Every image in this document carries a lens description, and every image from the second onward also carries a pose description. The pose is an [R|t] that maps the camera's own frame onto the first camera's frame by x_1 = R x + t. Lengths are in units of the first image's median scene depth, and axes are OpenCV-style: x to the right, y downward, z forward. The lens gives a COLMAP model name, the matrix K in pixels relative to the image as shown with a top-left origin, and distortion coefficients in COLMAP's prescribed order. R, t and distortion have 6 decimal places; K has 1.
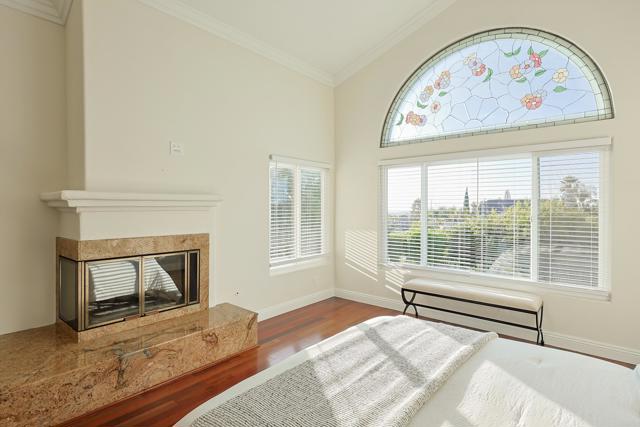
lens RADIAL K [[321.8, 0, 317.0], [0, 321.8, 212.0], [0, 0, 1]] dist [-0.013205, -0.000244]
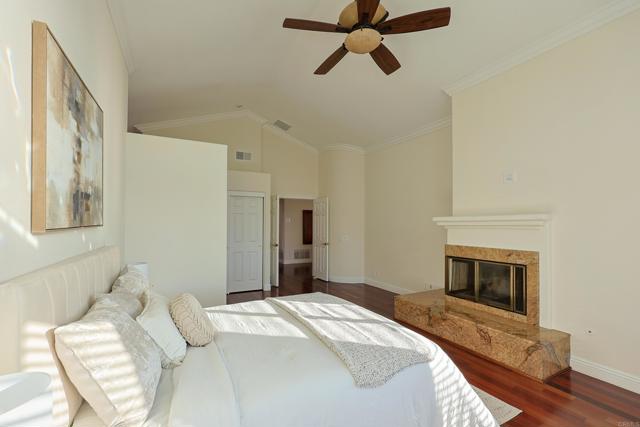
lens RADIAL K [[275.0, 0, 317.6], [0, 275.0, 217.6], [0, 0, 1]] dist [-0.002617, -0.000020]
pose [[-0.362562, -0.023822, -0.931655, 0.814055], [-0.021429, 0.999622, -0.017221, -0.015192], [0.931713, 0.013721, -0.362936, 0.732011]]
